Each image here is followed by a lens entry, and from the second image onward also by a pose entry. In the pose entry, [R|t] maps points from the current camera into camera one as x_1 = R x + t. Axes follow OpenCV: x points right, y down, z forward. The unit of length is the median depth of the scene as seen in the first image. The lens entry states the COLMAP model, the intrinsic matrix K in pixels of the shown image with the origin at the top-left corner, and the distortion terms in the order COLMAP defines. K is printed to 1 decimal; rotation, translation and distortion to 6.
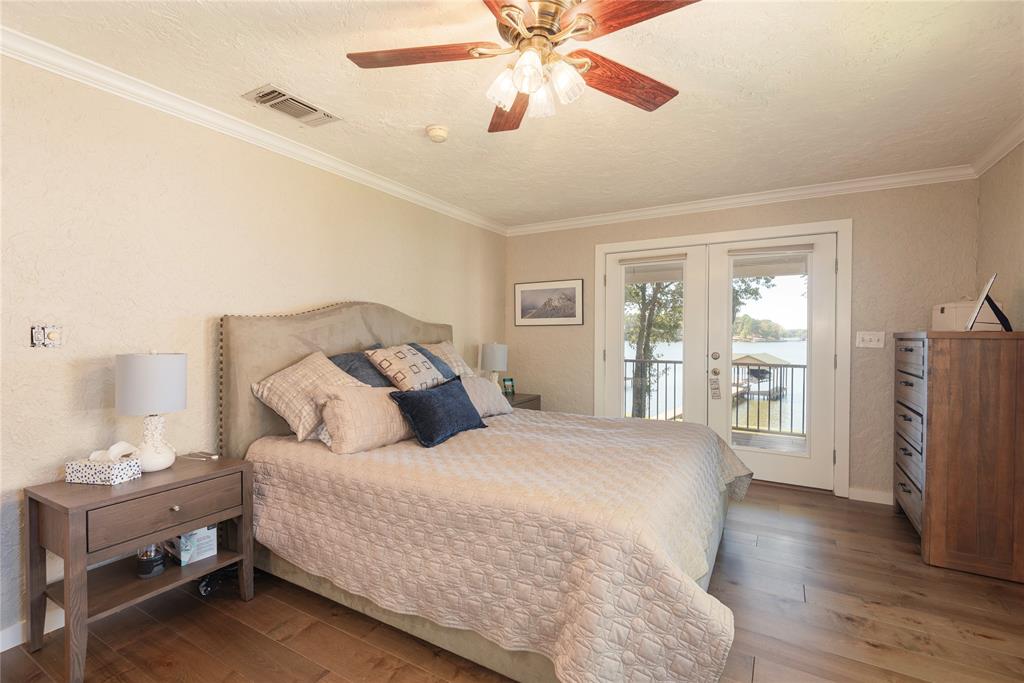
lens RADIAL K [[460.3, 0, 515.2], [0, 460.3, 339.4], [0, 0, 1]] dist [0.025648, -0.013834]
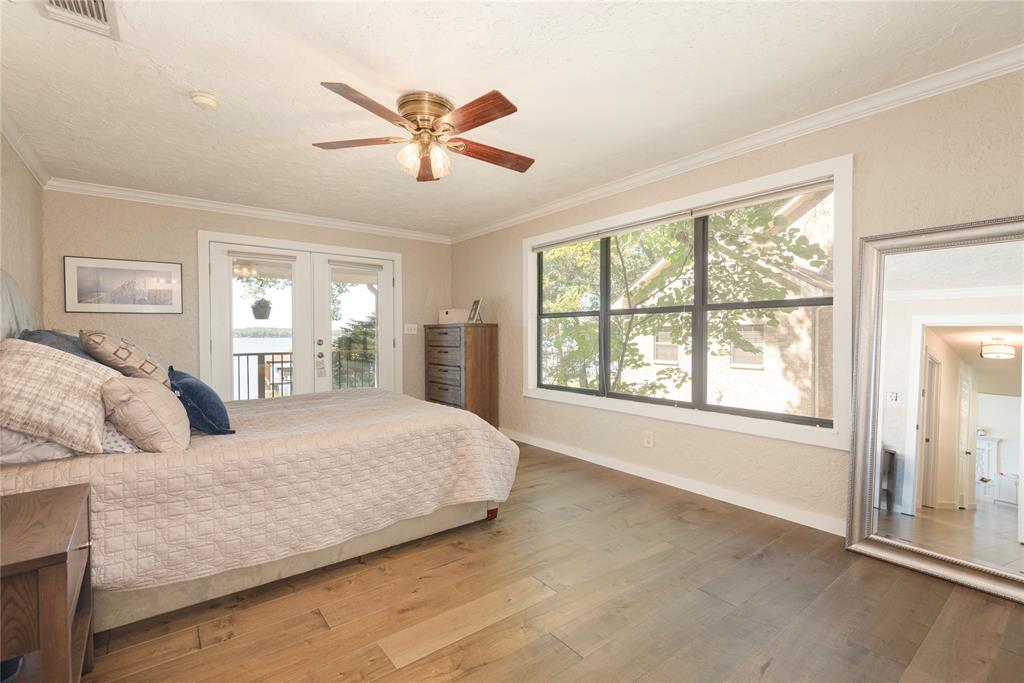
lens RADIAL K [[460.3, 0, 506.5], [0, 460.3, 344.4], [0, 0, 1]] dist [0.025648, -0.013834]
pose [[0.376694, -0.025020, 0.926000, -0.869396], [0.013310, 0.999678, 0.021596, 0.033432], [-0.926242, 0.004189, 0.376906, 0.095221]]
